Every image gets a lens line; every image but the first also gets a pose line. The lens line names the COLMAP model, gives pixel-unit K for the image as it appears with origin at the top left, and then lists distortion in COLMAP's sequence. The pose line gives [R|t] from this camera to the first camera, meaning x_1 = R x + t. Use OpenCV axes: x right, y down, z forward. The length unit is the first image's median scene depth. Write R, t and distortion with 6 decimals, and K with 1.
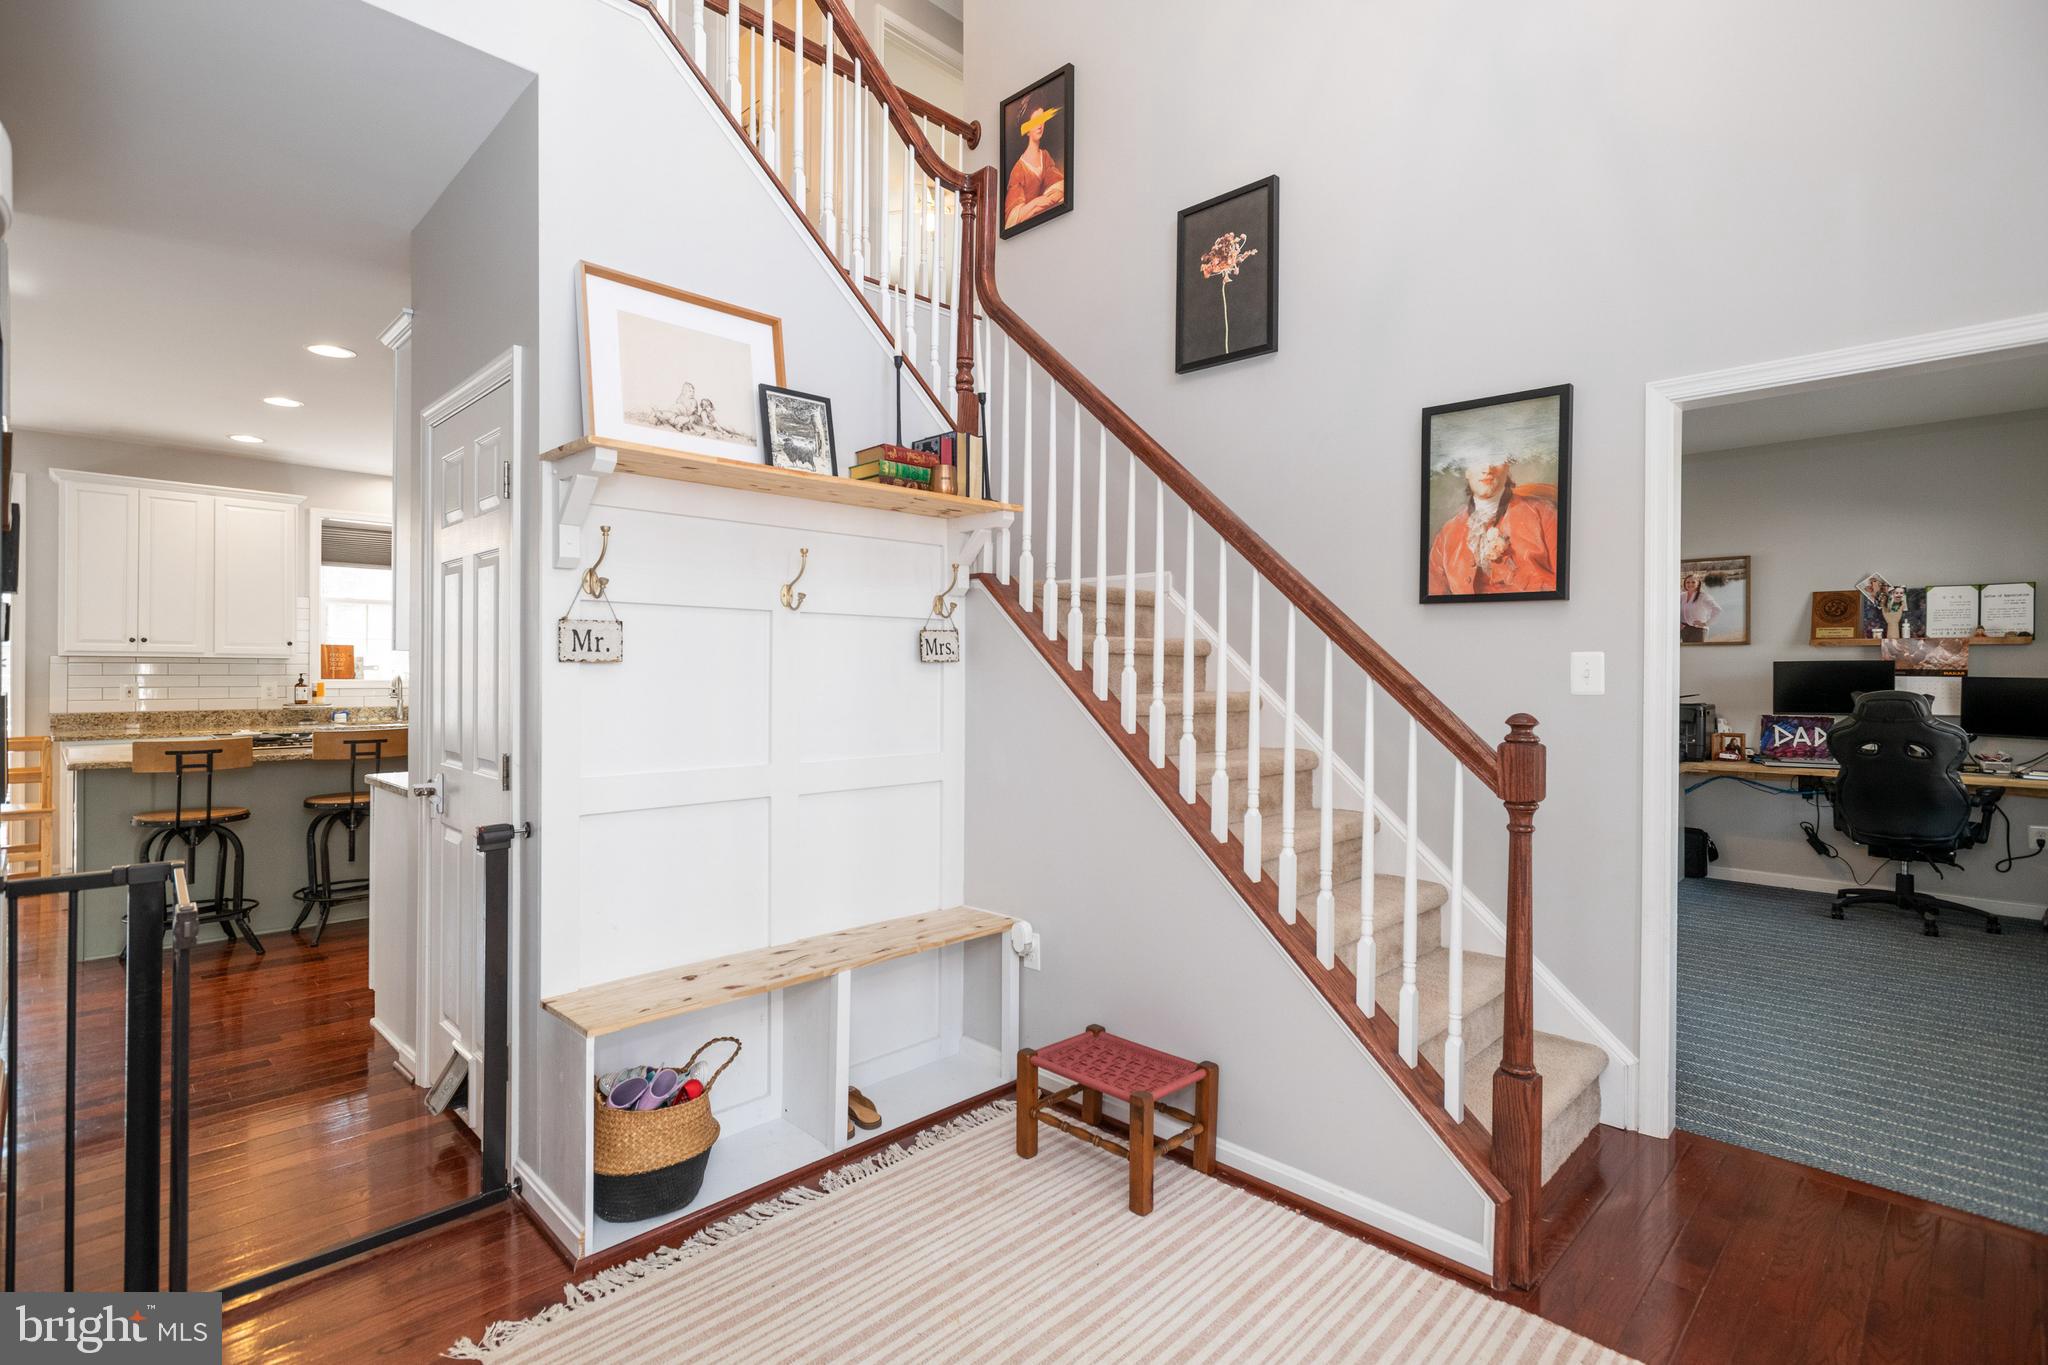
lens RADIAL K [[979.6, 0, 1045.2], [0, 979.6, 685.8], [0, 0, 1]] dist [-0.005576, 0.002203]
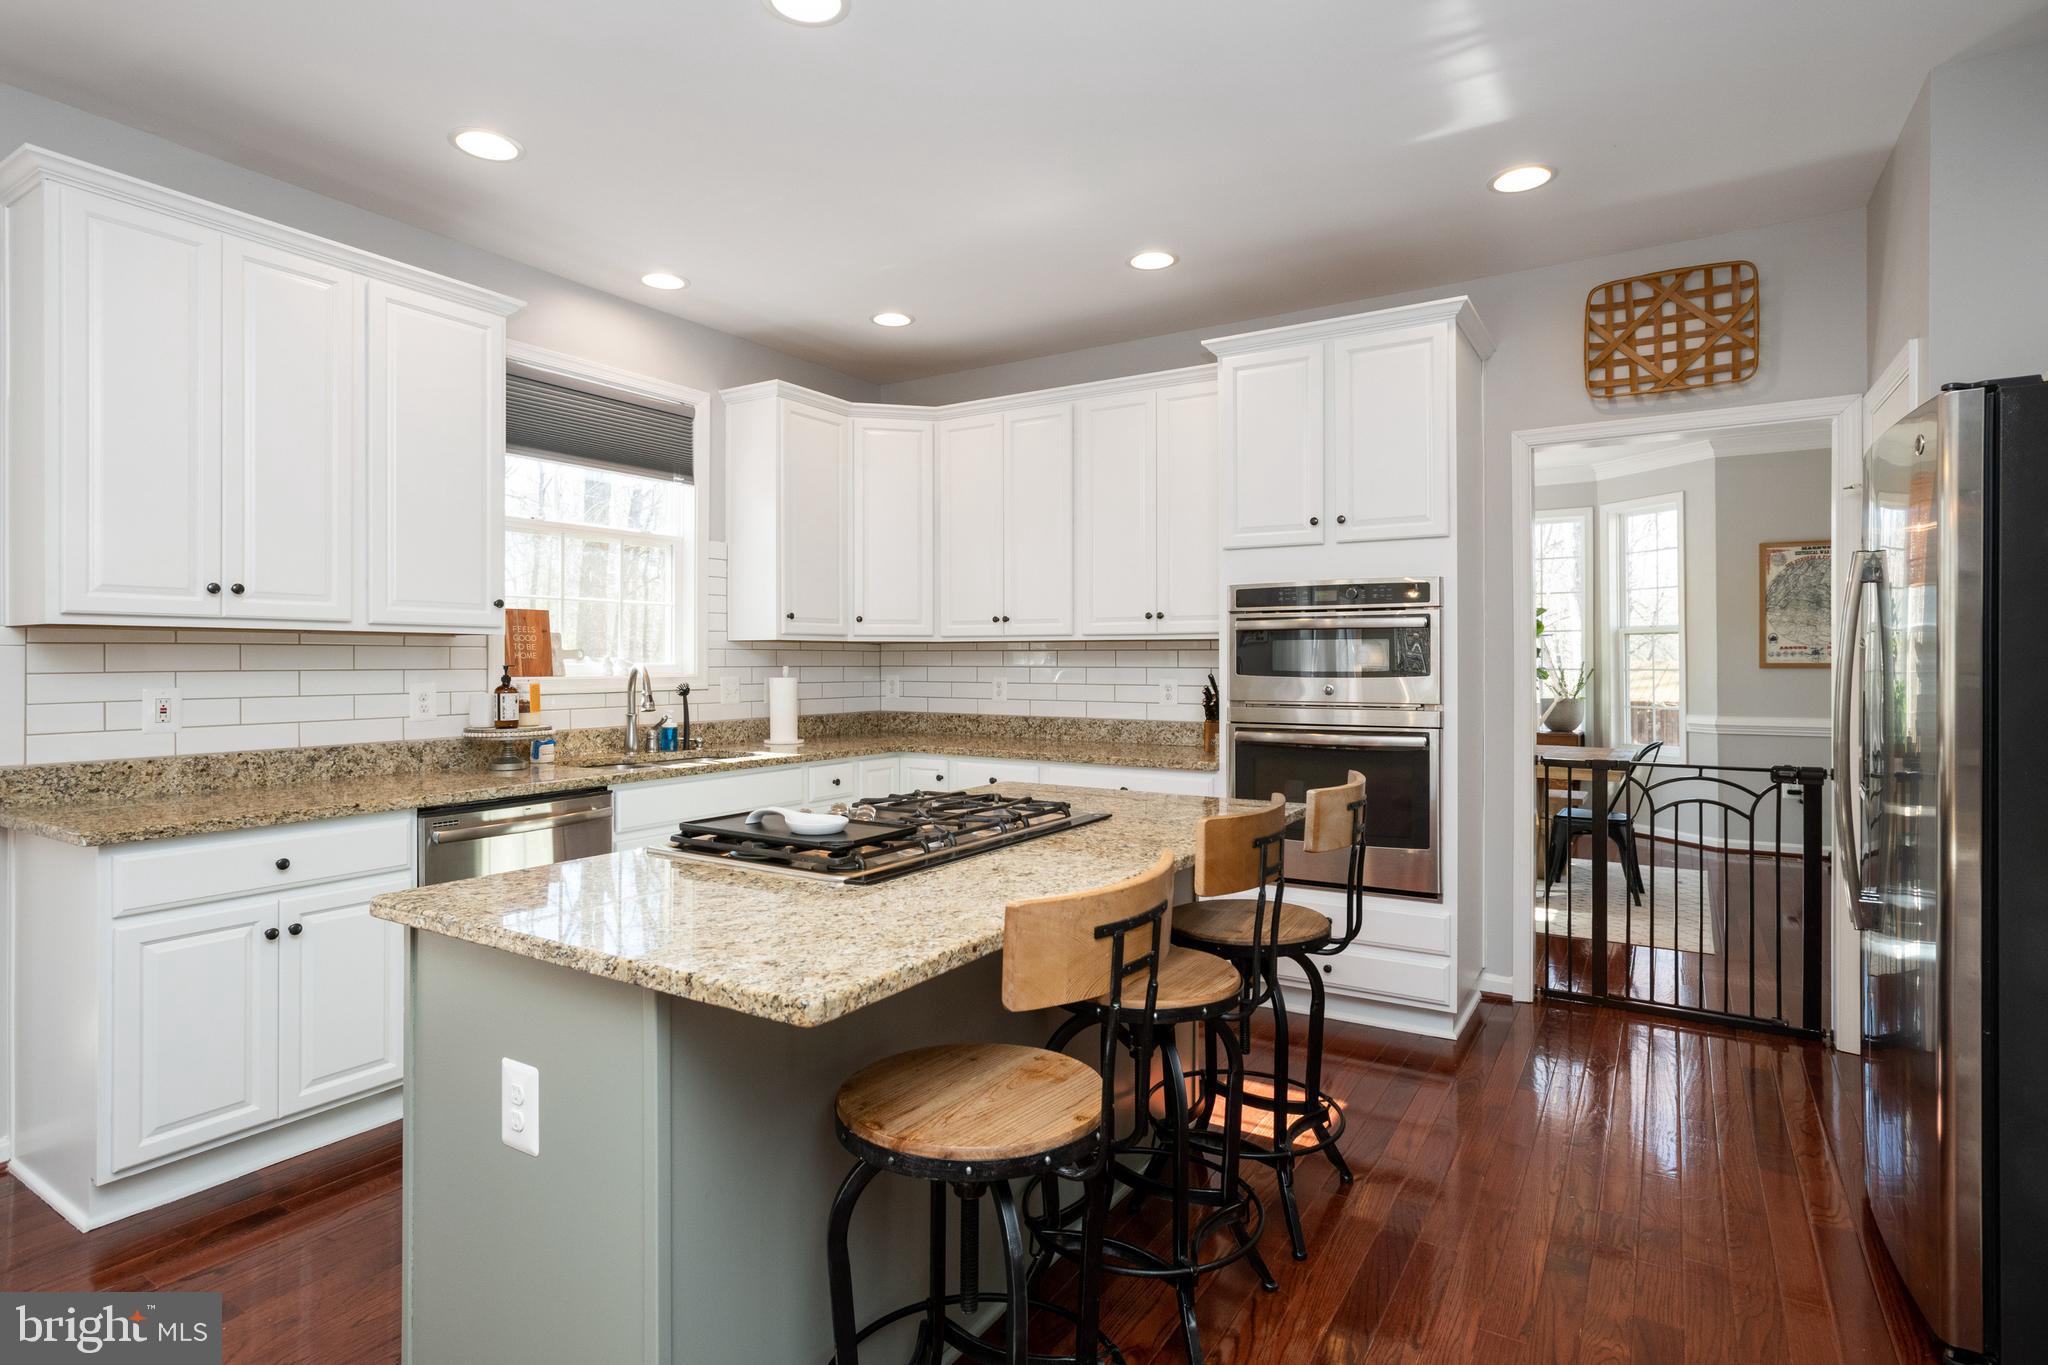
lens RADIAL K [[1034.6, 0, 1009.9], [0, 1034.6, 665.7], [0, 0, 1]] dist [0.004512, 0.007658]
pose [[0.981051, -0.006042, 0.193658, -0.608886], [0.007571, 0.999946, -0.007158, -0.007000], [-0.193604, 0.008488, 0.981043, 0.436318]]
